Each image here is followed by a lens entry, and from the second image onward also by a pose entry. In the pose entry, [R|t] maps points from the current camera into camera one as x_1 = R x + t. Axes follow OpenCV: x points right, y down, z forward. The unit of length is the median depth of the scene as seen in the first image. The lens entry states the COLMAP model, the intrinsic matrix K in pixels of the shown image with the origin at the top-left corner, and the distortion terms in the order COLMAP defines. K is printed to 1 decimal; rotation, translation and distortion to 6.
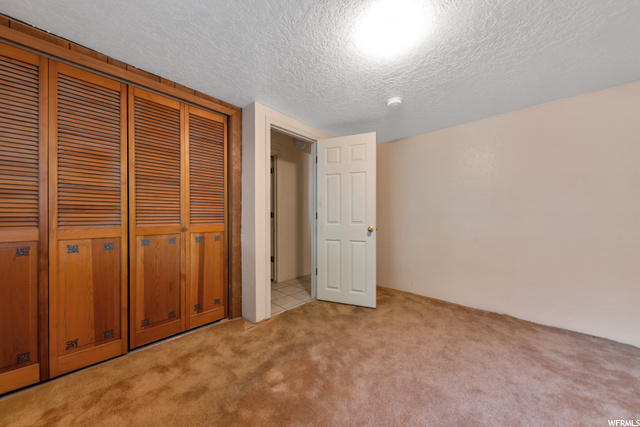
lens RADIAL K [[222.6, 0, 320.8], [0, 222.6, 215.2], [0, 0, 1]] dist [0.000081, -0.000088]
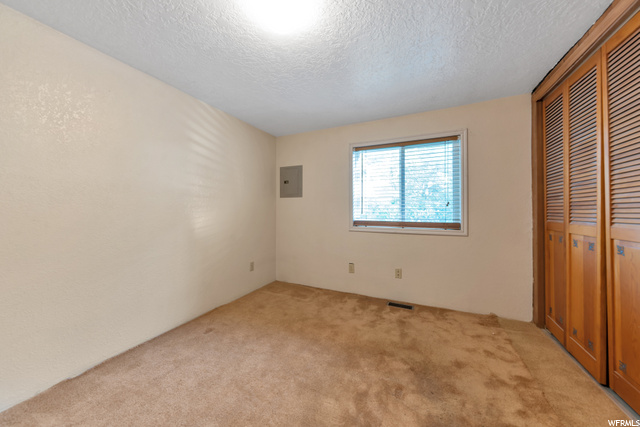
lens RADIAL K [[222.6, 0, 320.2], [0, 222.6, 212.4], [0, 0, 1]] dist [0.000081, -0.000088]
pose [[-0.955250, -0.004684, -0.295761, 0.342792], [-0.002810, 0.999973, -0.006762, 0.013051], [0.295785, -0.005629, -0.955238, 1.549181]]
